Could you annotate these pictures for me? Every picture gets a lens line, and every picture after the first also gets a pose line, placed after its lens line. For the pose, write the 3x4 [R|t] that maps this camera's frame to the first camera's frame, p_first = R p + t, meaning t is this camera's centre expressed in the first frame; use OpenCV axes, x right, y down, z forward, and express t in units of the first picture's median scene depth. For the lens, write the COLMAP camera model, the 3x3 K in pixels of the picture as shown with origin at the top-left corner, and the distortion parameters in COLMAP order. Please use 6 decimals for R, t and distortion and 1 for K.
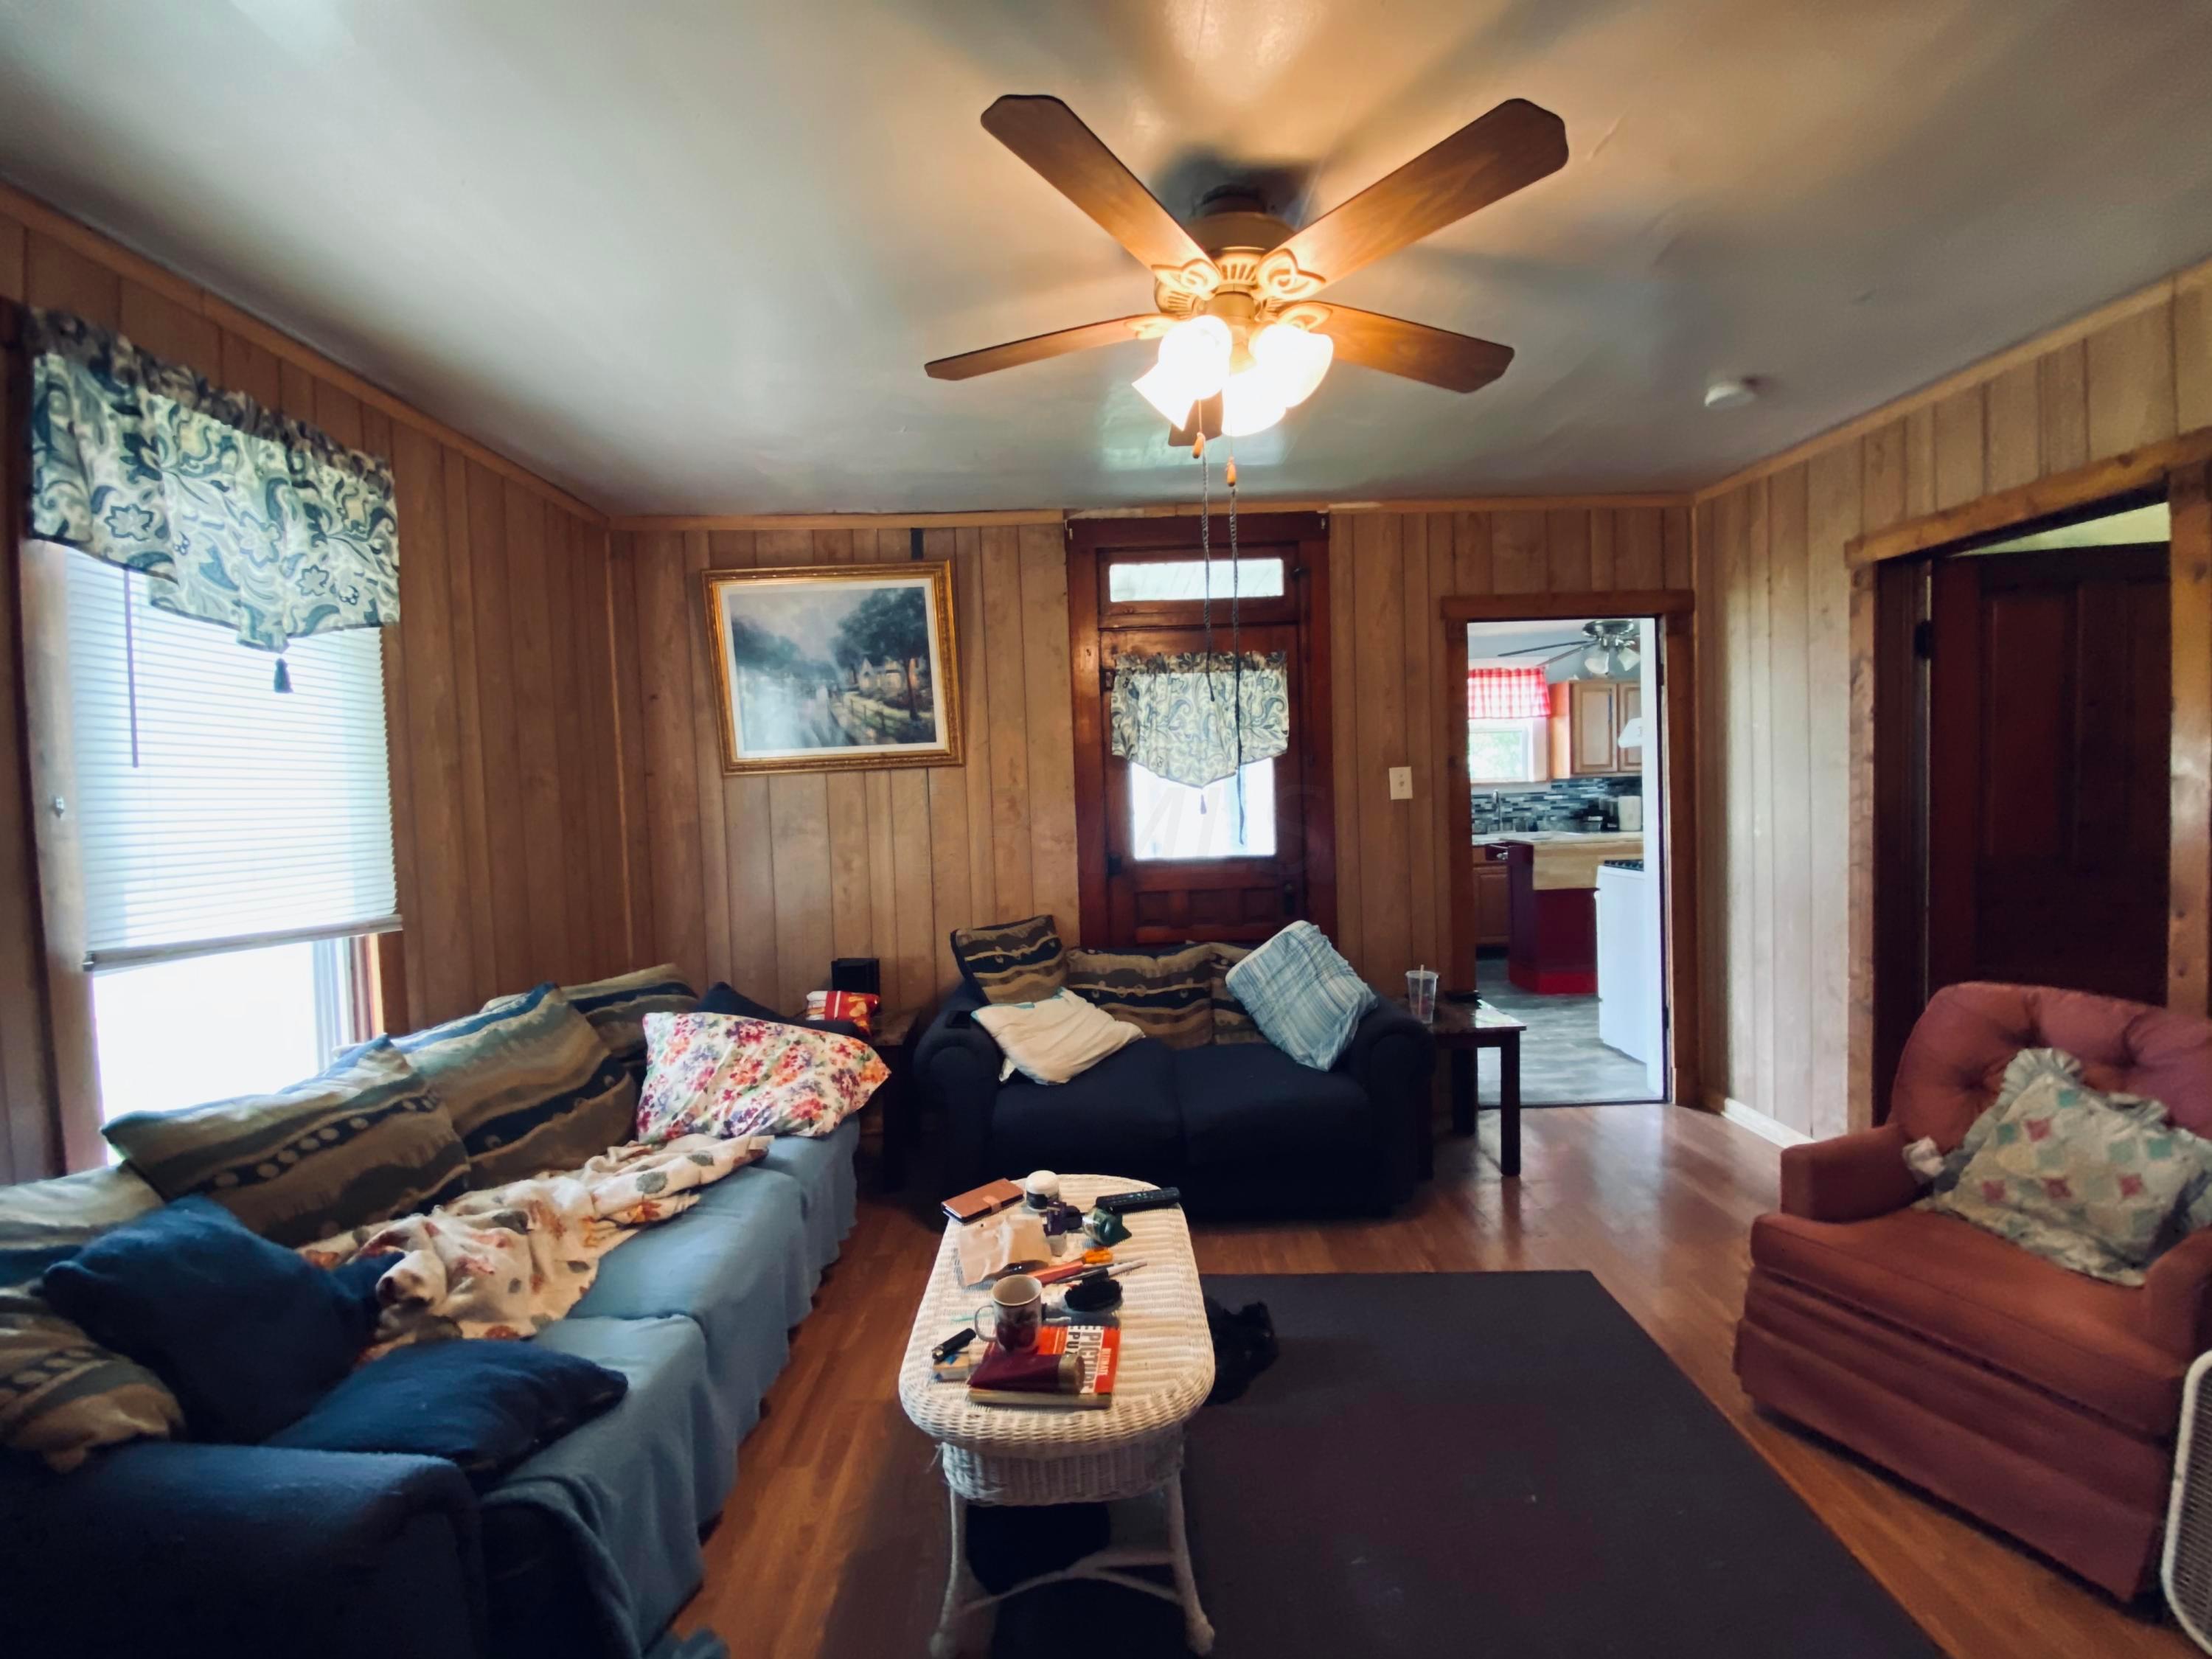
lens RADIAL K [[899.0, 0, 1106.2], [0, 899.0, 815.4], [0, 0, 1]] dist [0.046655, -0.021232]
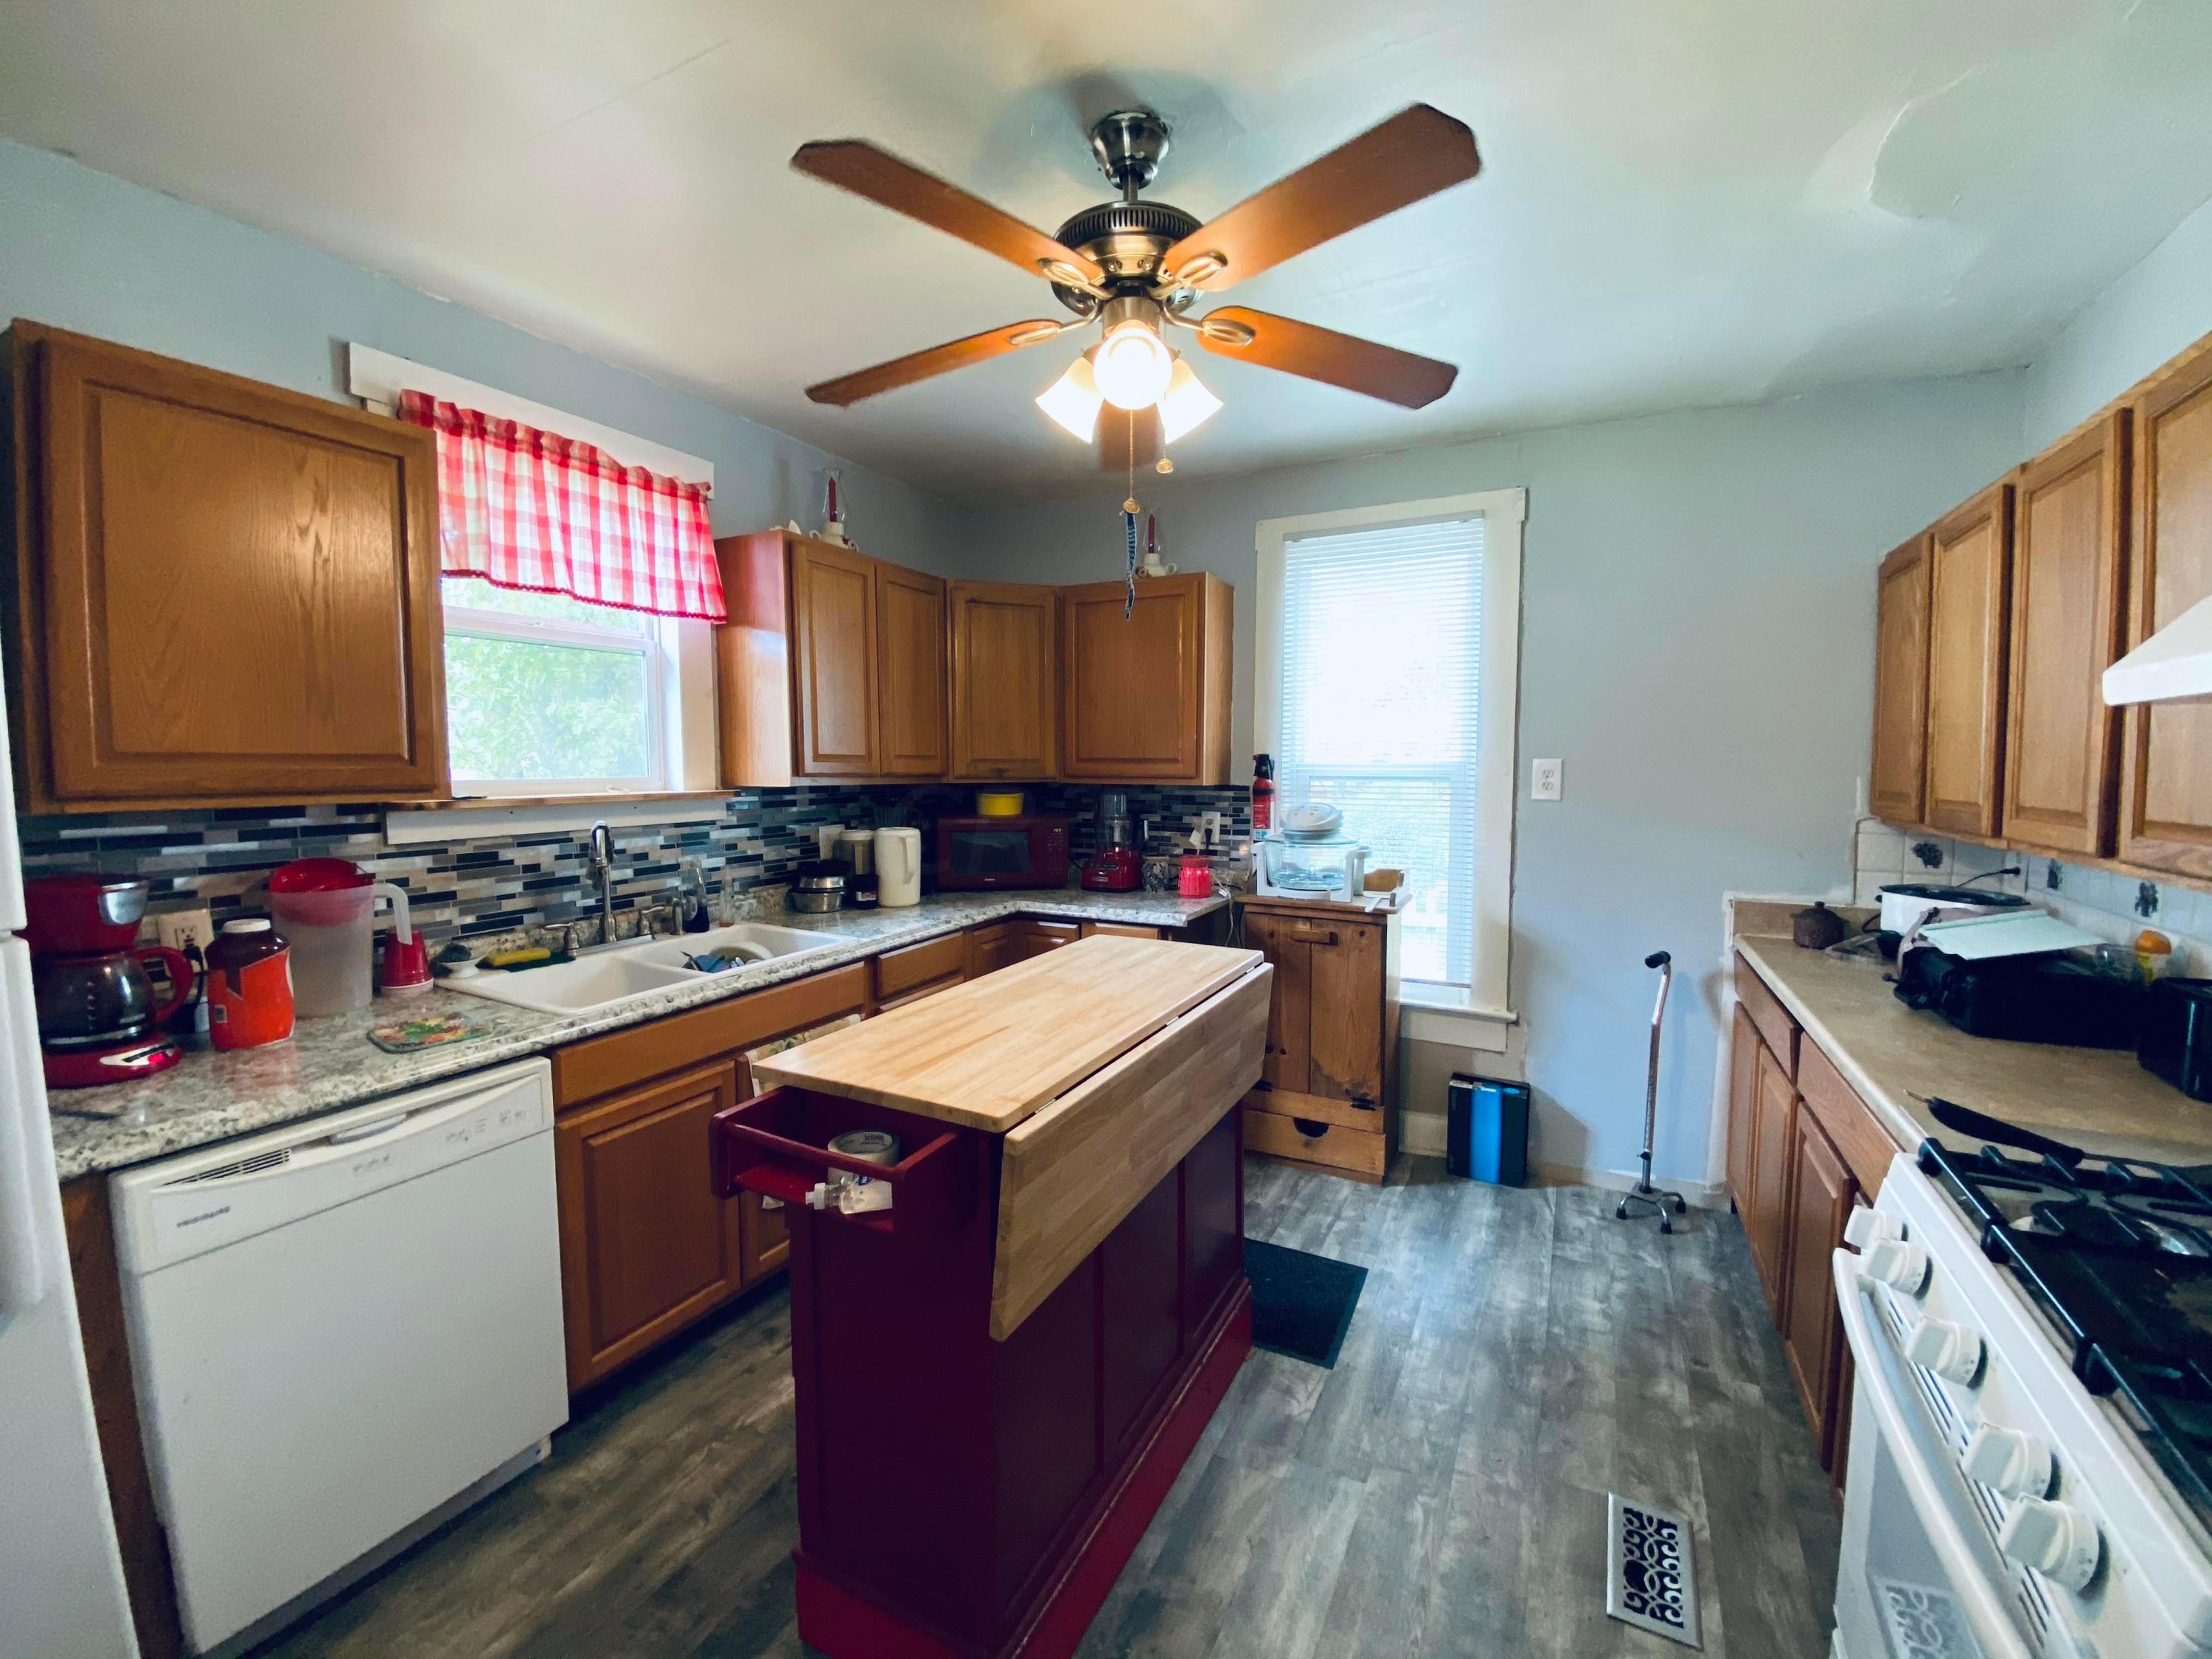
lens RADIAL K [[899.0, 0, 1106.2], [0, 899.0, 815.4], [0, 0, 1]] dist [0.046655, -0.021232]
pose [[0.491397, -0.015863, 0.870791, 0.234417], [0.018602, 0.999797, 0.007716, -0.028190], [-0.870737, 0.012406, 0.491593, 0.675520]]
